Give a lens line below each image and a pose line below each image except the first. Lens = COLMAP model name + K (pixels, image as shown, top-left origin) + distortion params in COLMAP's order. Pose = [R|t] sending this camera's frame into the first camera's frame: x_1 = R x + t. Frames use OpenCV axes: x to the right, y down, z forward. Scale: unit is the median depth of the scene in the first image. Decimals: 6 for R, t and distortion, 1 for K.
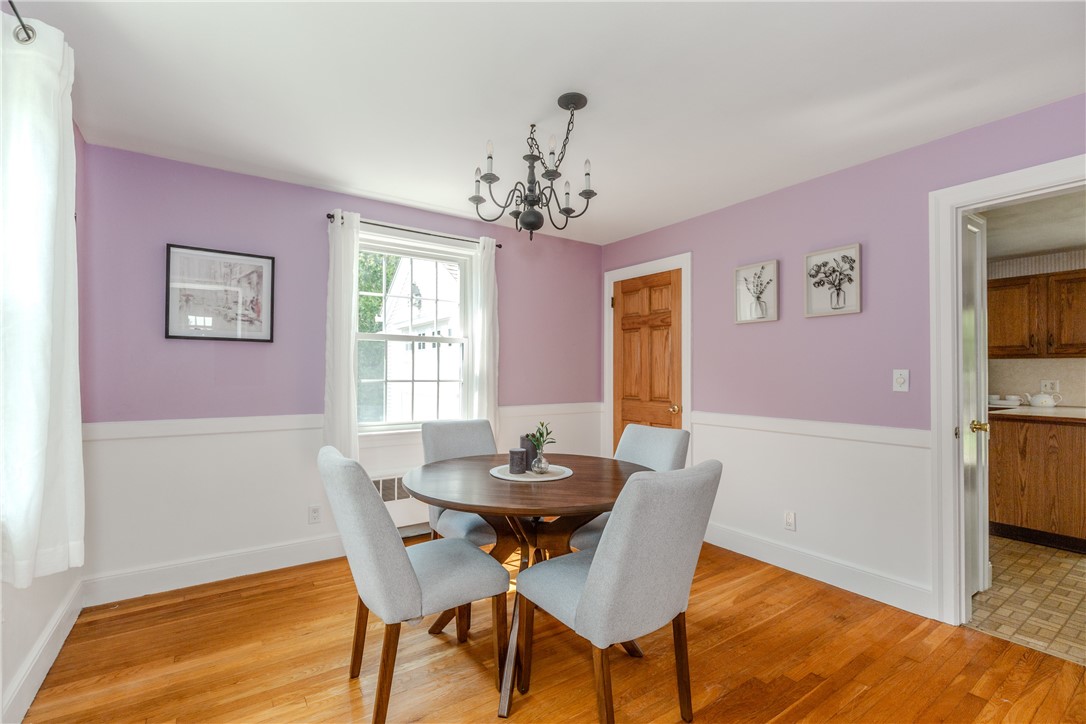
lens RADIAL K [[483.5, 0, 539.5], [0, 483.5, 360.4], [0, 0, 1]] dist [0.014766, 0.000088]
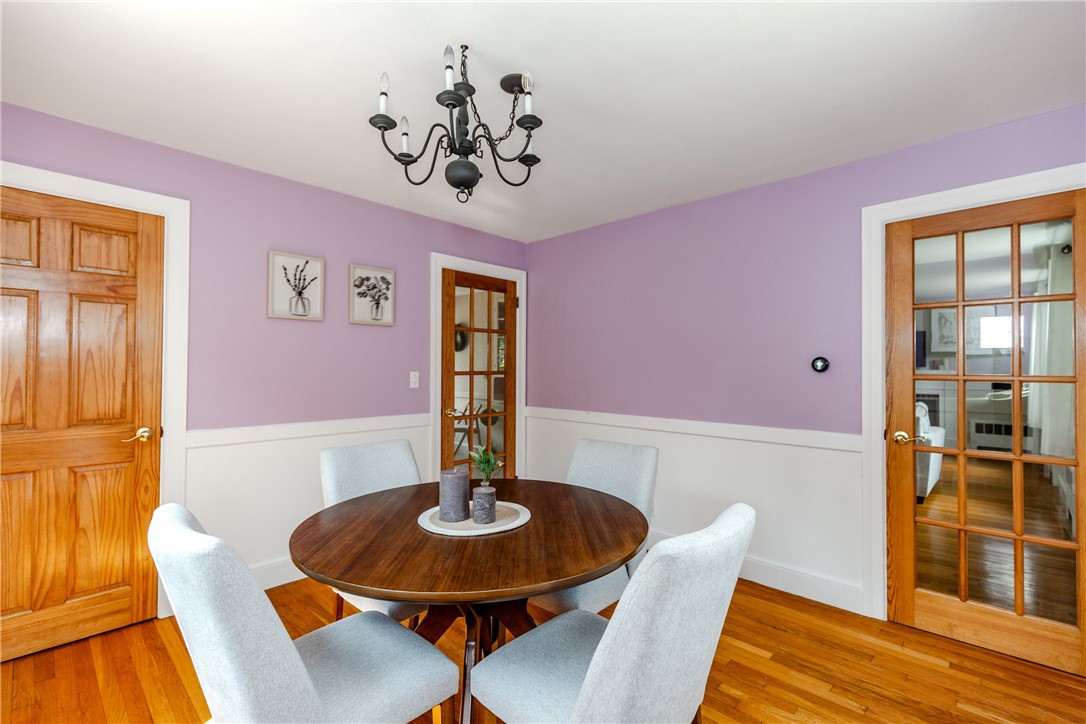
lens RADIAL K [[483.5, 0, 534.7], [0, 483.5, 366.5], [0, 0, 1]] dist [0.014766, 0.000088]
pose [[-0.190962, 0.015745, 0.981471, -0.588804], [-0.014657, 0.999714, -0.018889, 0.022165], [-0.981488, -0.017992, -0.190677, 0.822715]]
